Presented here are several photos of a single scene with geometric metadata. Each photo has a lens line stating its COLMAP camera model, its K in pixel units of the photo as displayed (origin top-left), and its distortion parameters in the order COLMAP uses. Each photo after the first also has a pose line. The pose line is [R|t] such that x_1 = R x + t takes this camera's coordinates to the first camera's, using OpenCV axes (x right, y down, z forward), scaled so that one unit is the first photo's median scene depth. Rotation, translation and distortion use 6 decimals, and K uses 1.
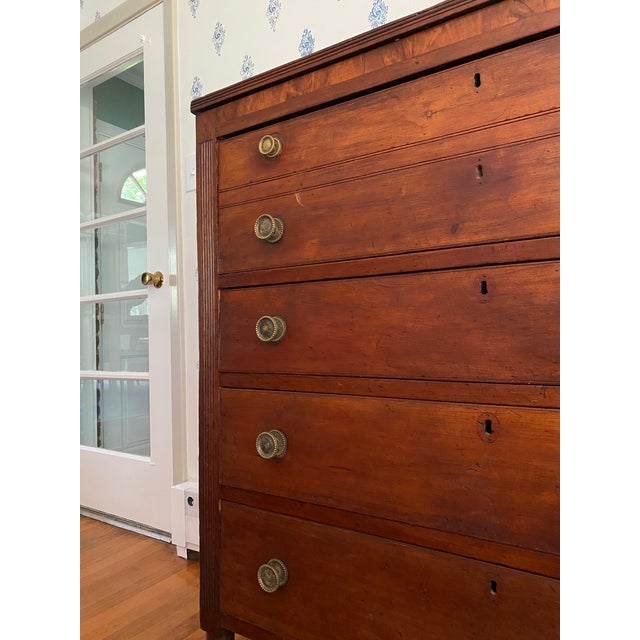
lens RADIAL K [[490.9, 0, 319.1], [0, 490.9, 313.4], [0, 0, 1]] dist [0.031865, -0.031003]
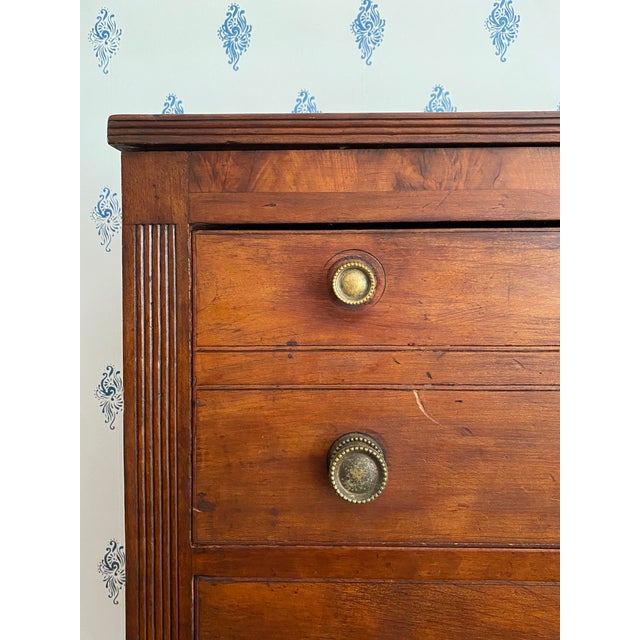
lens RADIAL K [[490.9, 0, 319.1], [0, 490.9, 313.4], [0, 0, 1]] dist [0.031865, -0.031003]
pose [[0.850176, 0.017857, 0.526195, -0.357818], [-0.032356, 0.999308, 0.018366, -0.306044], [-0.525503, -0.032640, 0.850165, 0.606264]]
